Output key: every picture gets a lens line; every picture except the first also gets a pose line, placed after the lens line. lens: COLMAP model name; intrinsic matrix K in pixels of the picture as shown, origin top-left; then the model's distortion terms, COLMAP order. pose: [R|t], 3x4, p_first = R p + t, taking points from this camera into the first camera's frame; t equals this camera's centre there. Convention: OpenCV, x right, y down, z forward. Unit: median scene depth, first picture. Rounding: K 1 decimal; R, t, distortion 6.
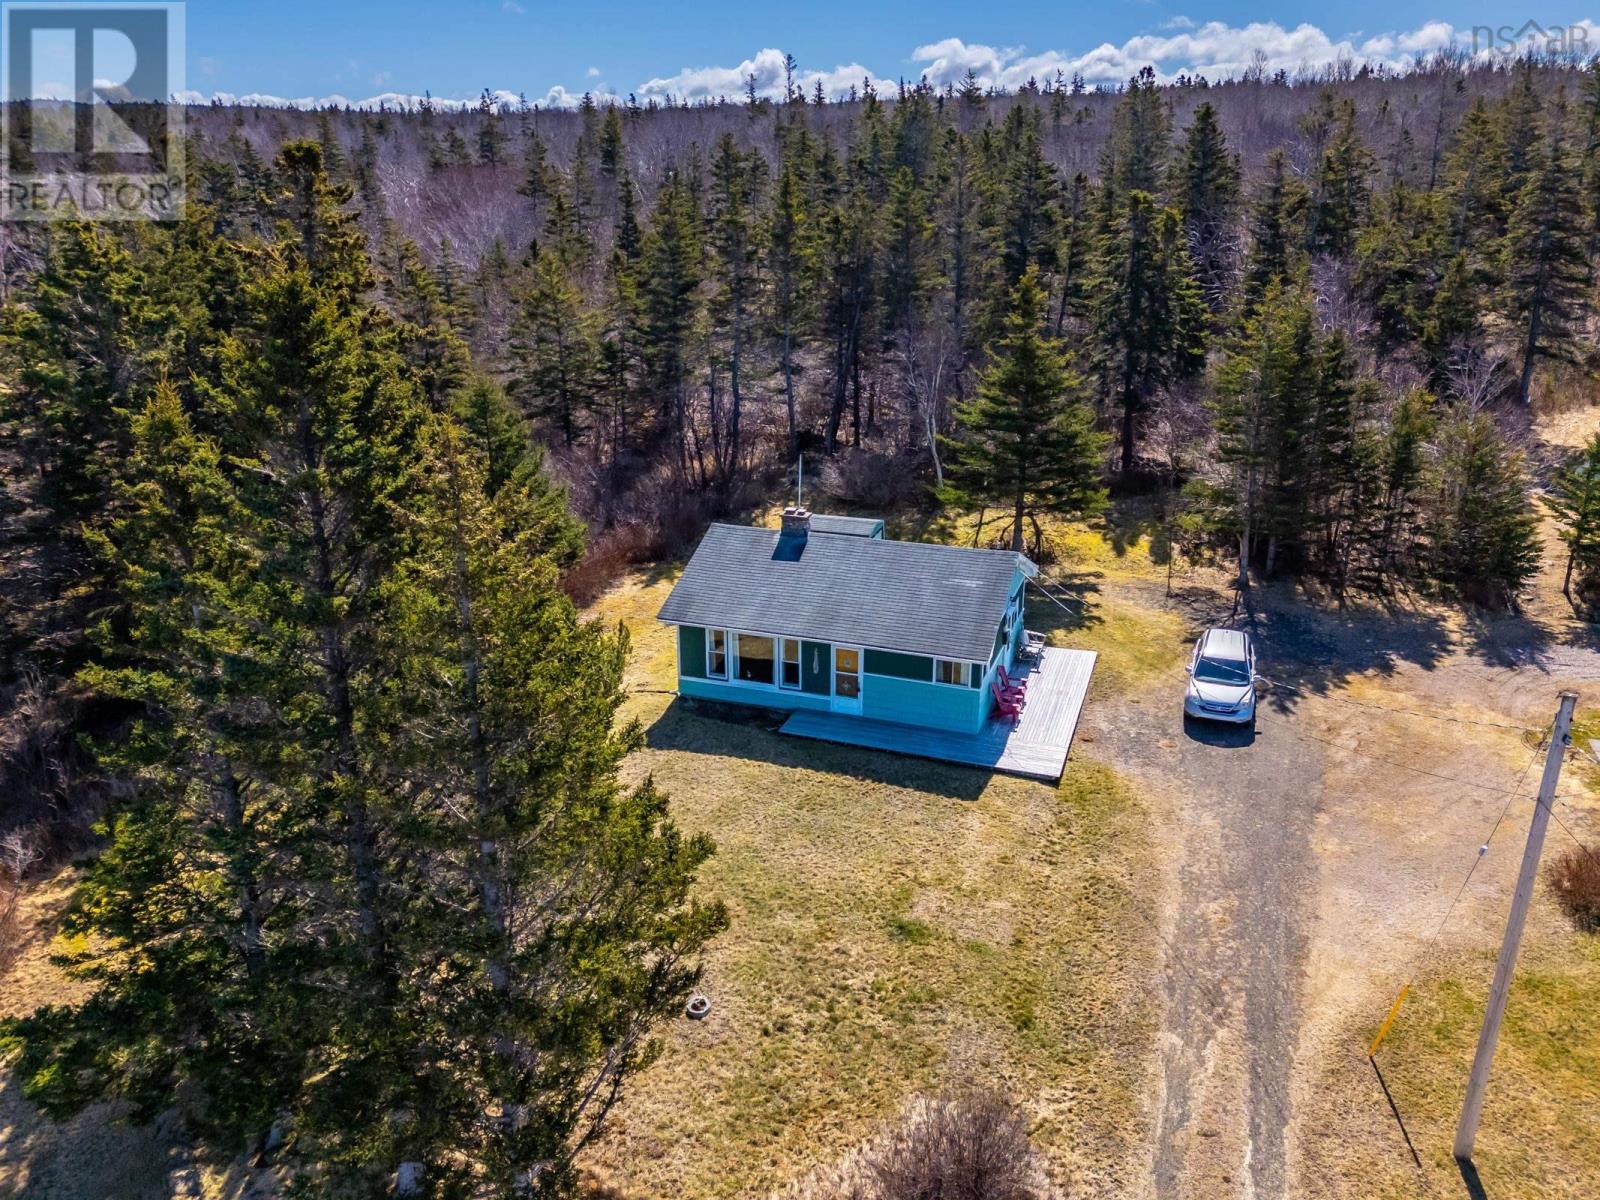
lens RADIAL K [[1144.8, 0, 795.1], [0, 1144.8, 599.4], [0, 0, 1]] dist [0.067984, 0.000301]
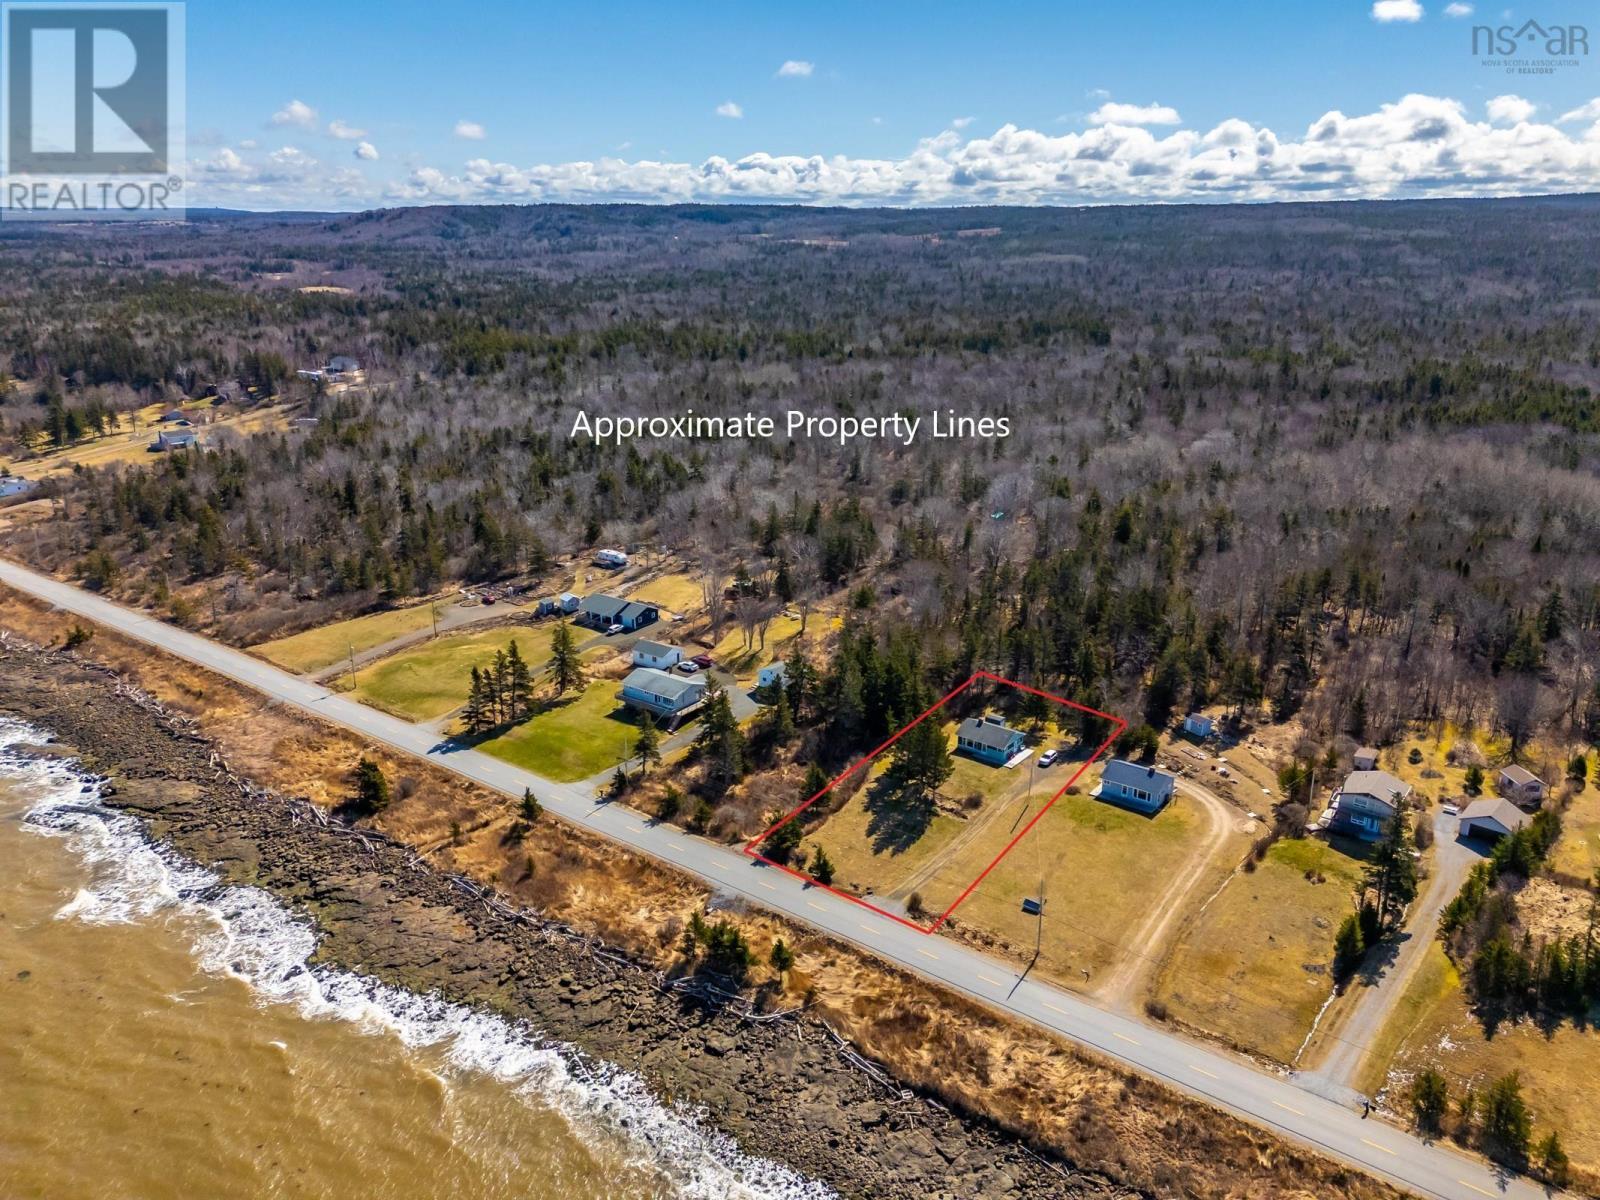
lens RADIAL K [[1144.8, 0, 802.7], [0, 1144.8, 599.4], [0, 0, 1]] dist [0.067984, 0.000301]
pose [[0.953168, 0.108527, -0.282301, 0.703717], [-0.119943, 0.992504, -0.023424, -0.424614], [0.277642, 0.056187, 0.959040, -4.779108]]
